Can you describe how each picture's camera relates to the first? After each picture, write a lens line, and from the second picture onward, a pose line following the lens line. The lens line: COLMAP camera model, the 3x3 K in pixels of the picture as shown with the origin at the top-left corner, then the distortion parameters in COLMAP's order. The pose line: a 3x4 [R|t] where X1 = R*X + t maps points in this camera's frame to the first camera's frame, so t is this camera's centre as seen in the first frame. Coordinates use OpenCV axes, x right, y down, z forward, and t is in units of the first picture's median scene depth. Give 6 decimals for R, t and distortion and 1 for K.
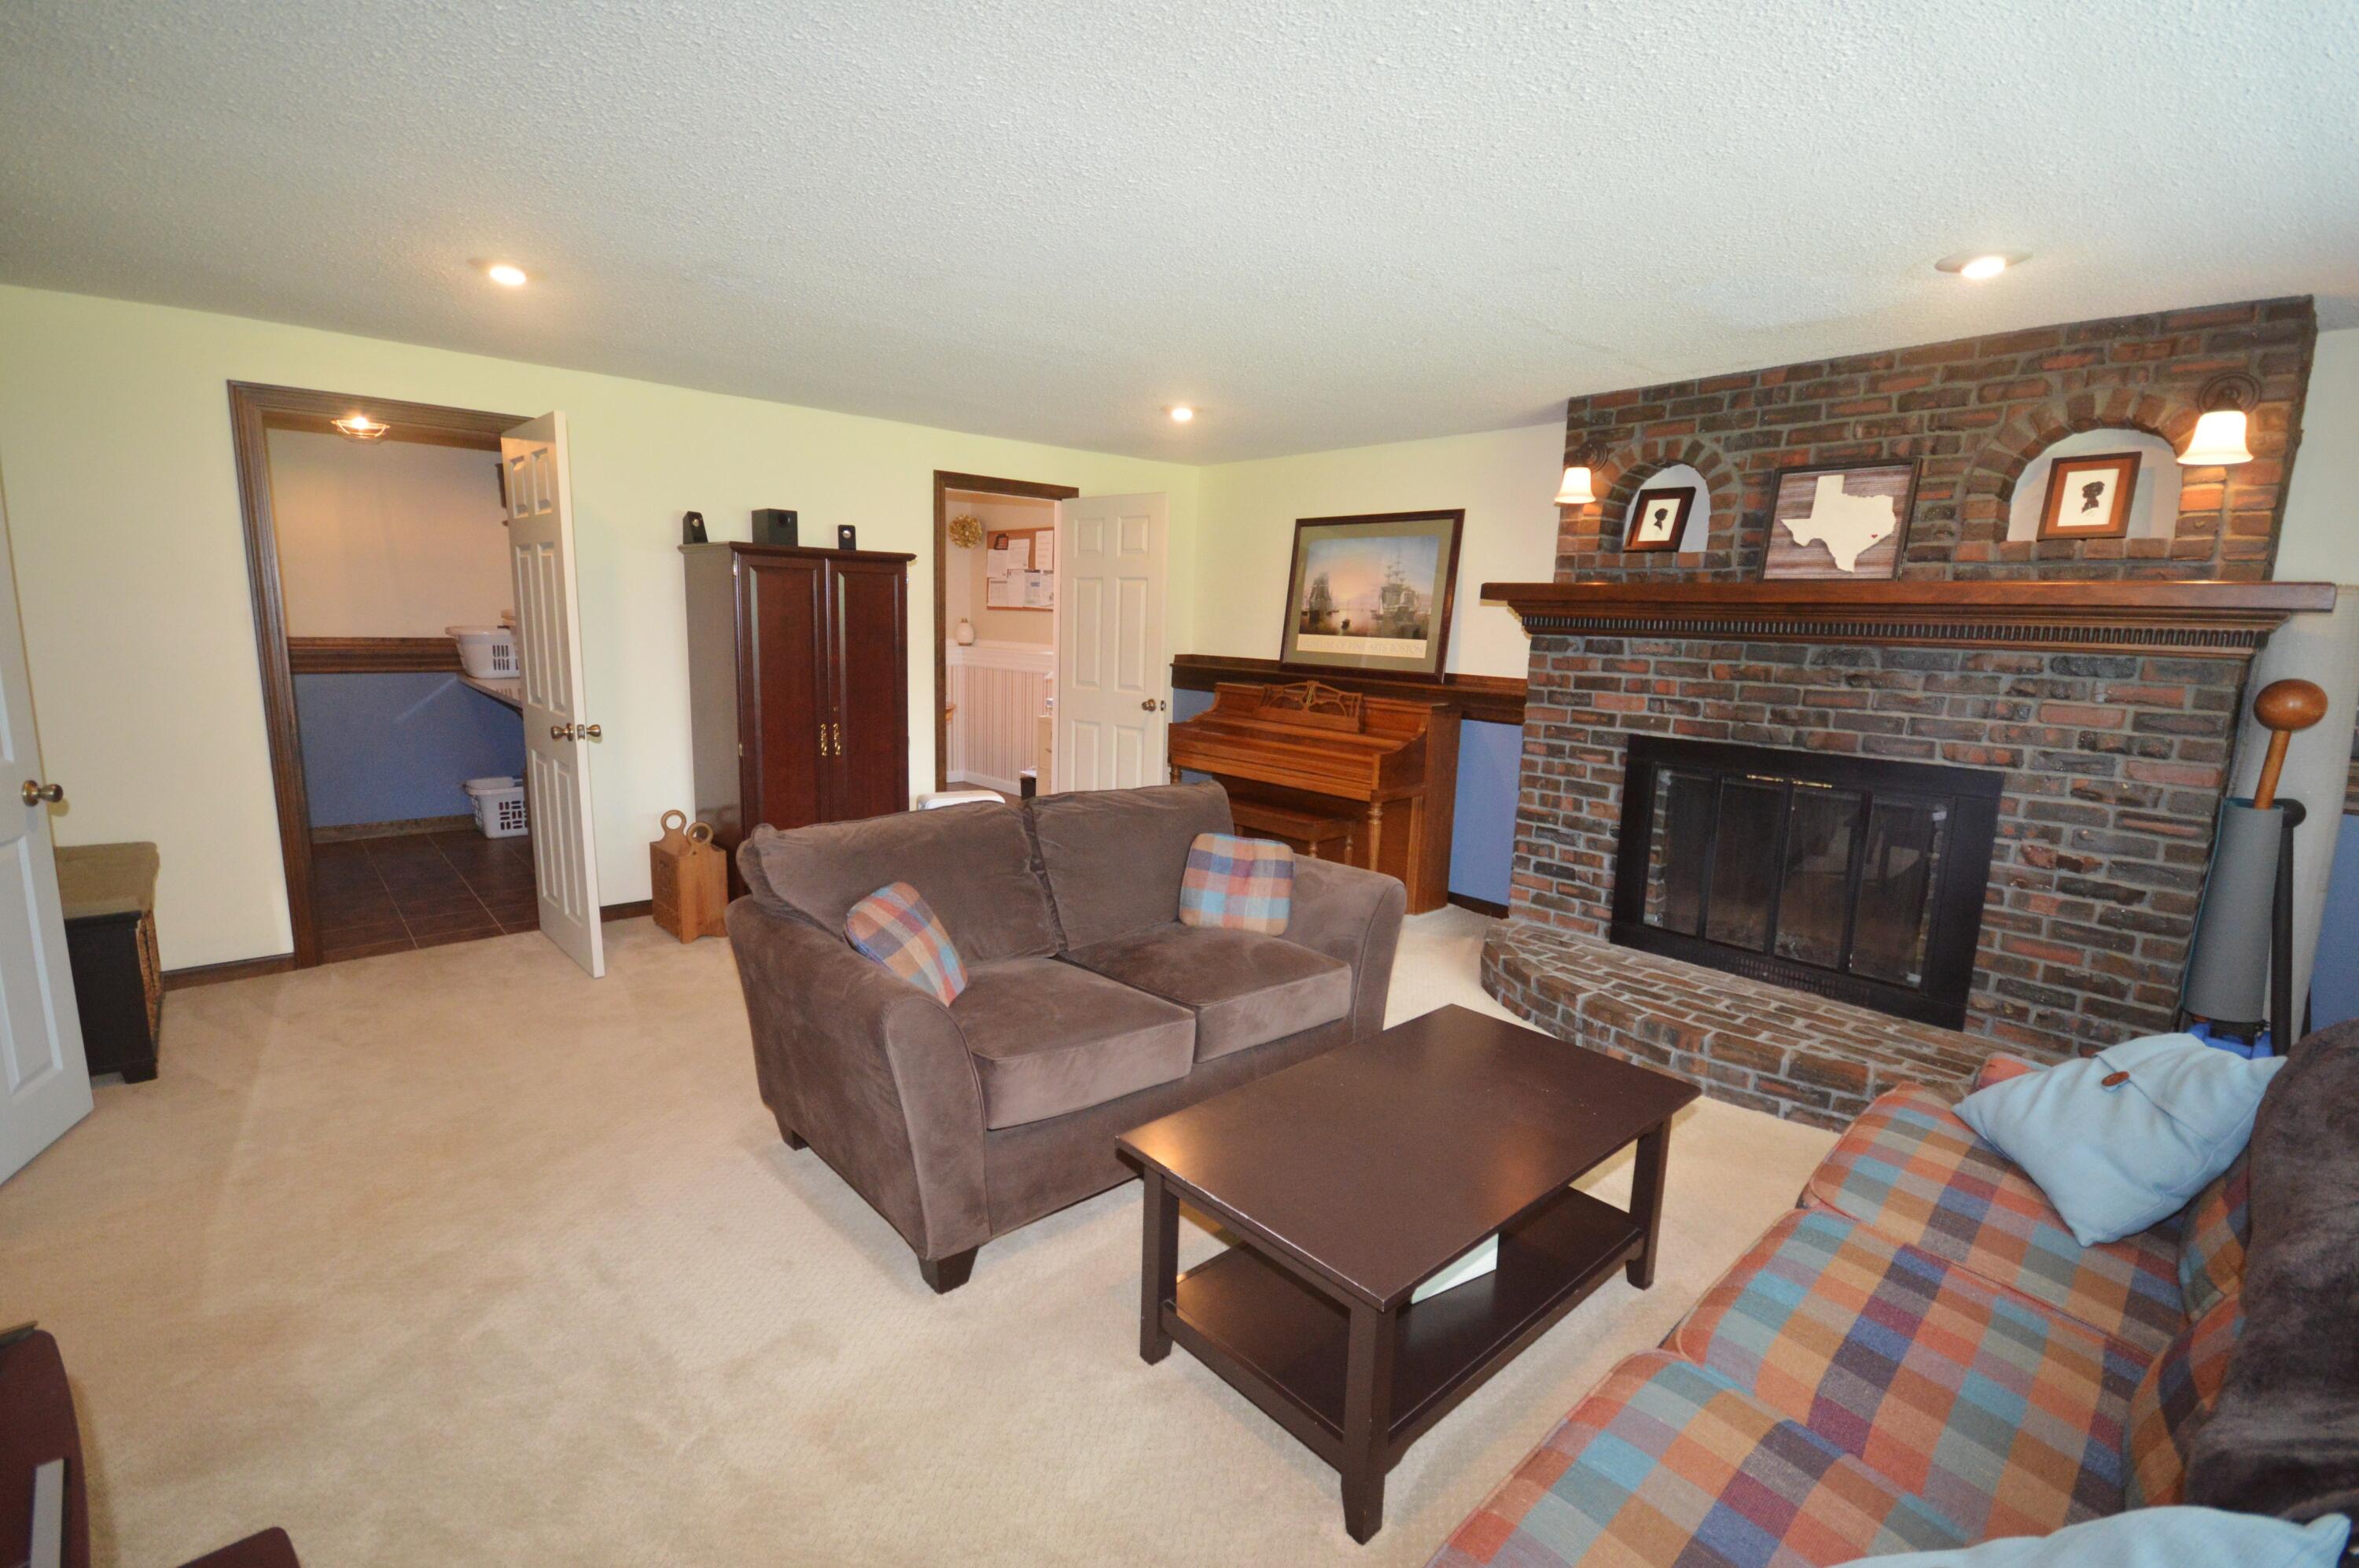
lens RADIAL K [[1044.8, 0, 1176.4], [0, 1044.8, 796.1], [0, 0, 1]] dist [0.003719, -0.000320]
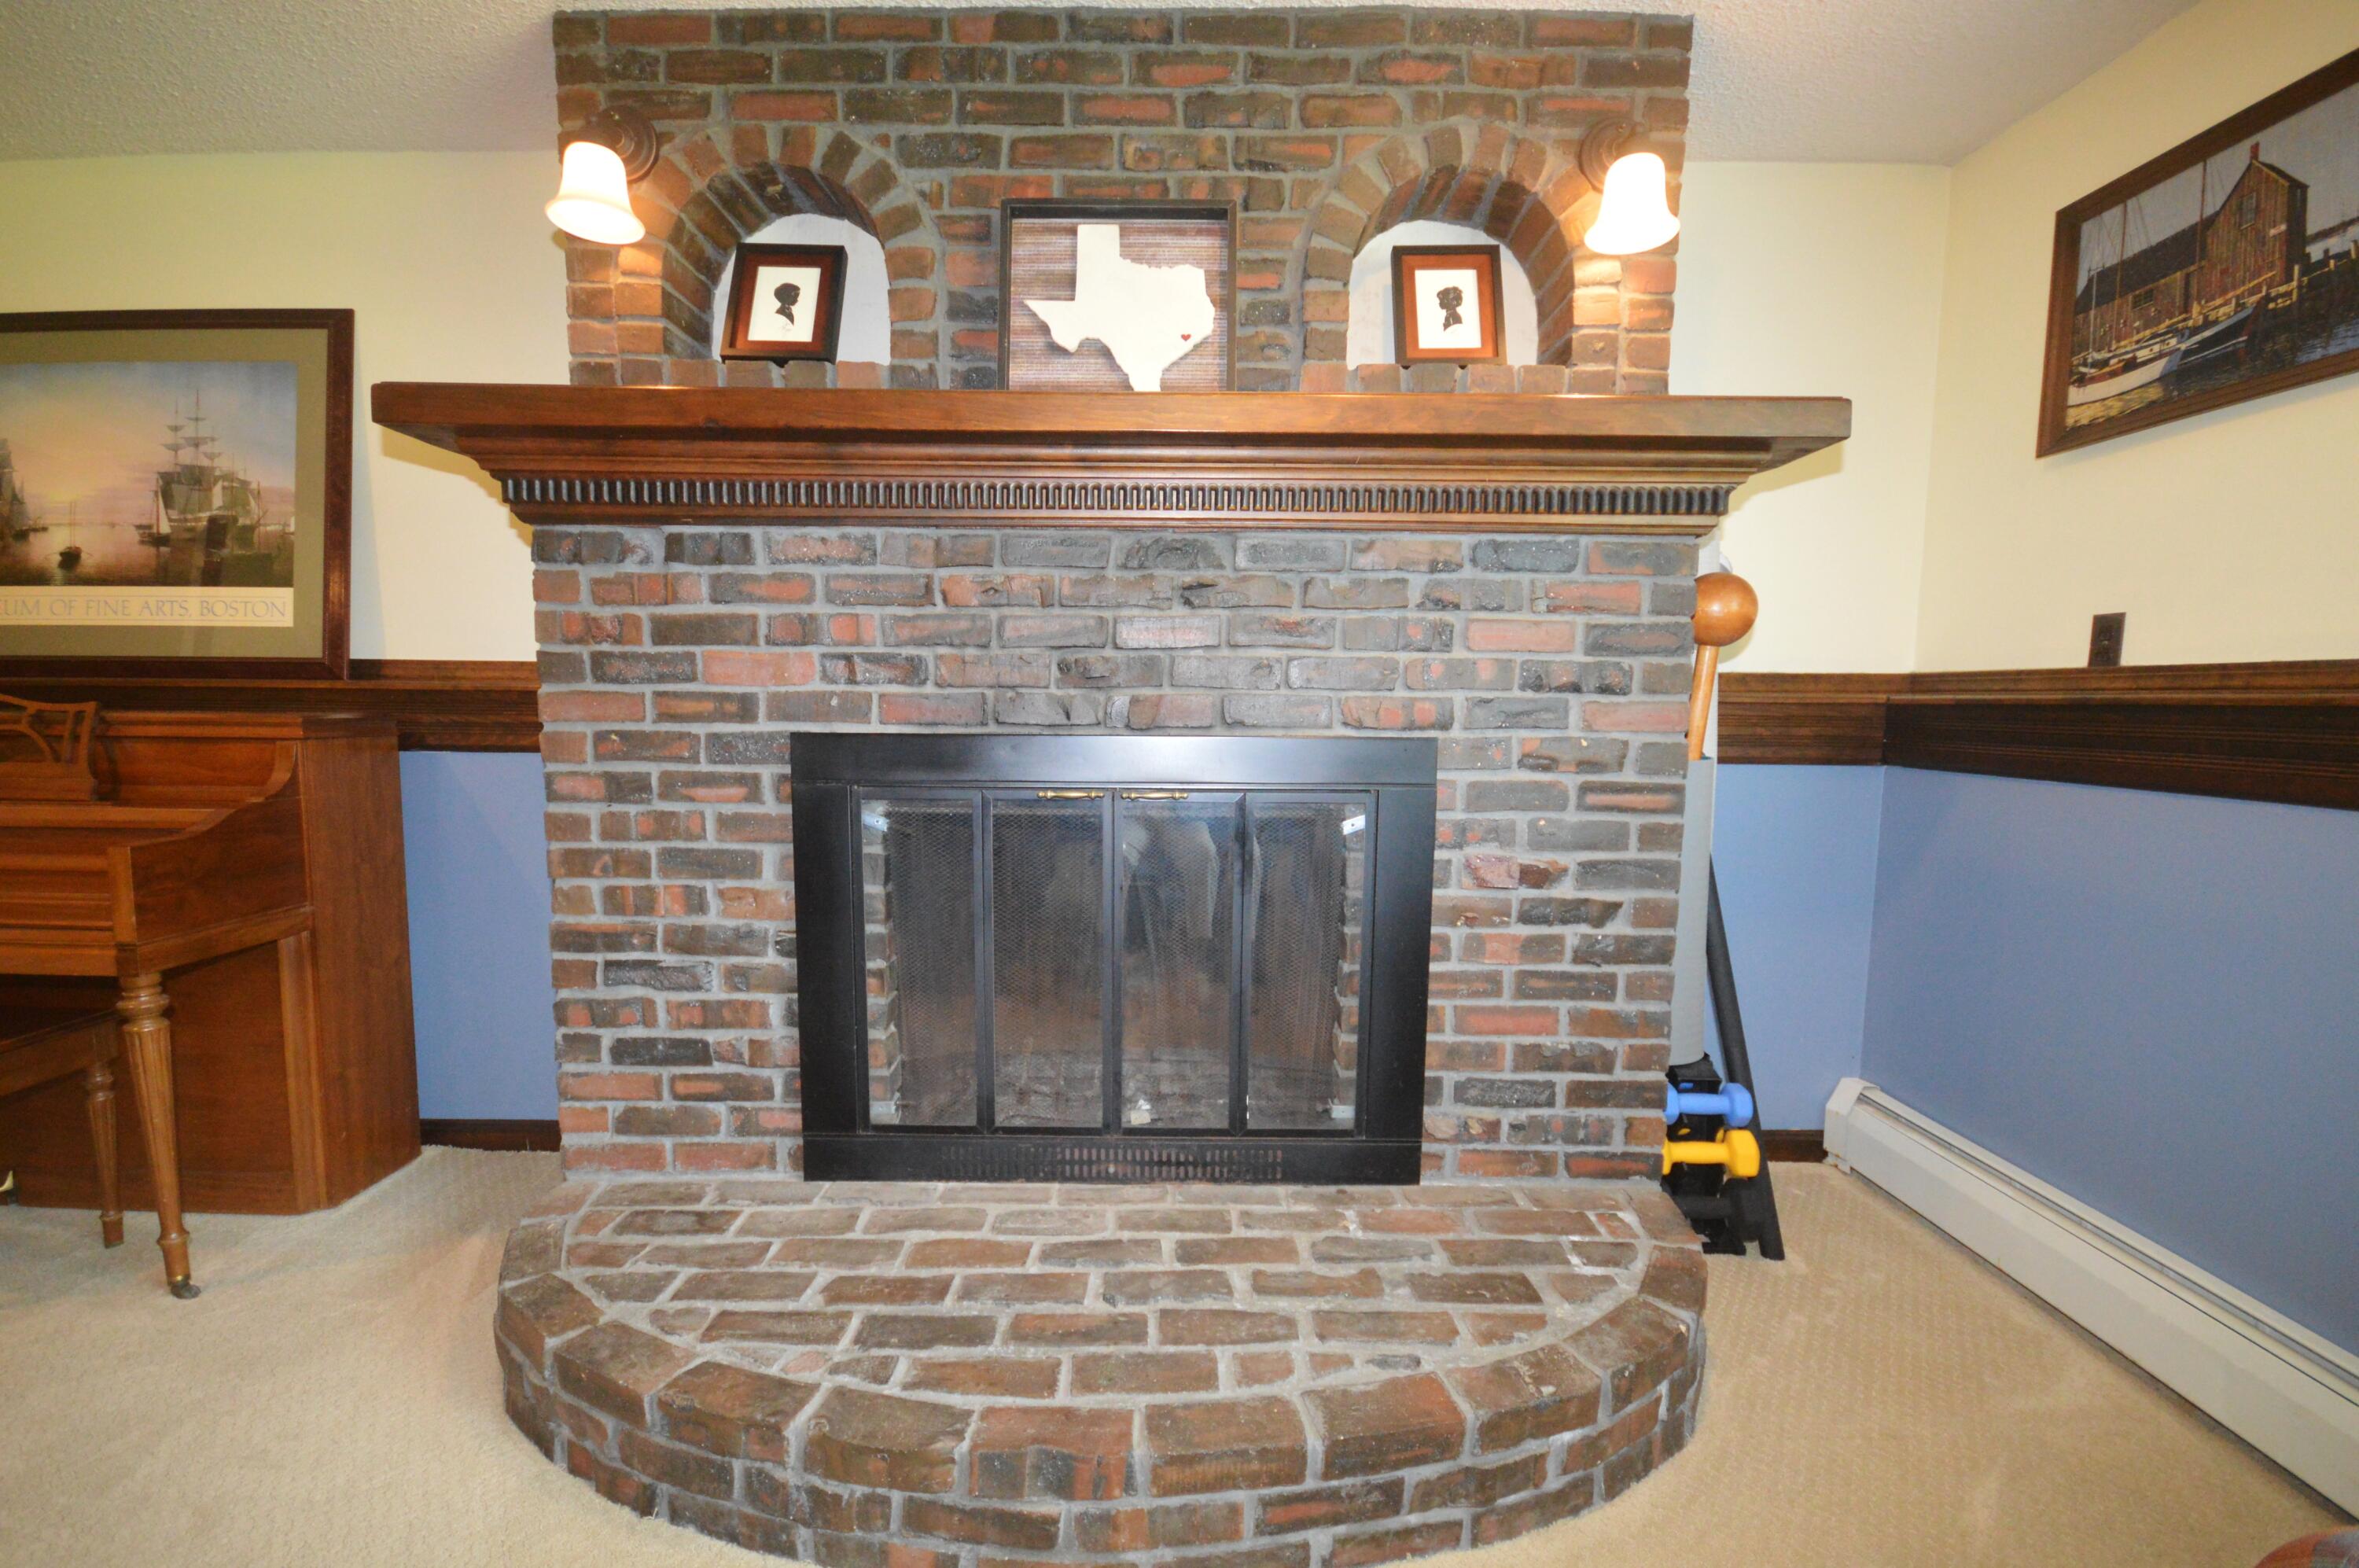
lens RADIAL K [[1044.8, 0, 1176.4], [0, 1044.8, 796.1], [0, 0, 1]] dist [0.003719, -0.000320]
pose [[0.664147, -0.090508, 0.742103, 0.210678], [0.136237, 0.990676, -0.001102, -0.008146], [-0.735084, 0.101833, 0.670285, 0.596627]]
